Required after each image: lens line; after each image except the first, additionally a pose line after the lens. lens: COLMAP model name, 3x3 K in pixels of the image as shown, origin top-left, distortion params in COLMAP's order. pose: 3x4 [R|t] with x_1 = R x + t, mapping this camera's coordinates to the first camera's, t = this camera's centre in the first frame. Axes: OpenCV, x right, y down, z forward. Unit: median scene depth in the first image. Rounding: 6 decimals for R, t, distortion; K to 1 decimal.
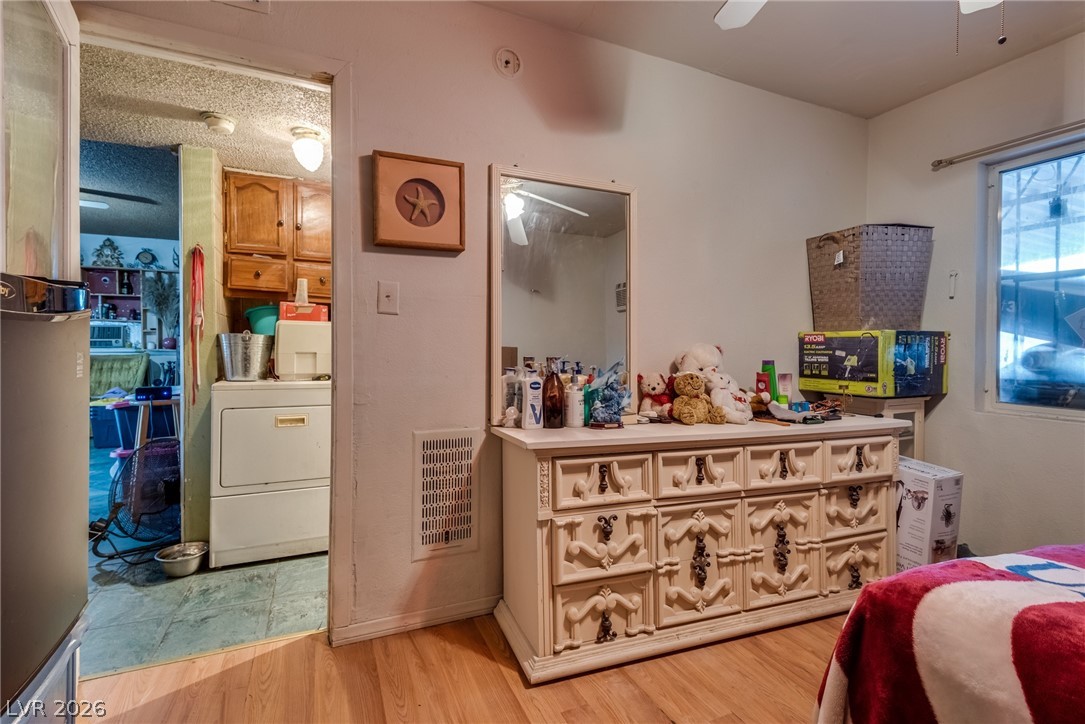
lens RADIAL K [[493.0, 0, 539.9], [0, 493.0, 346.3], [0, 0, 1]] dist [-0.002515, -0.000464]
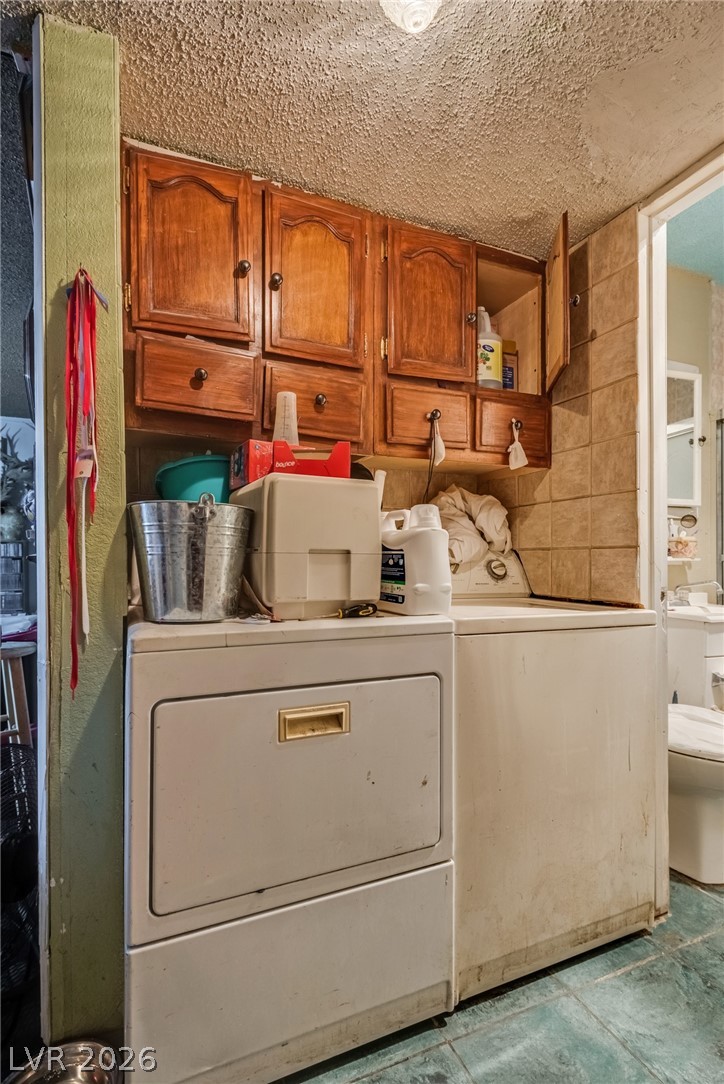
lens RADIAL K [[534.3, 0, 360.3], [0, 534.3, 552.9], [0, 0, 1]] dist [-0.000340, -0.001280]
pose [[0.999464, -0.012159, -0.030407, -0.420002], [0.011792, 0.999856, -0.012237, 0.019993], [0.030552, 0.011871, 0.999463, 0.531349]]
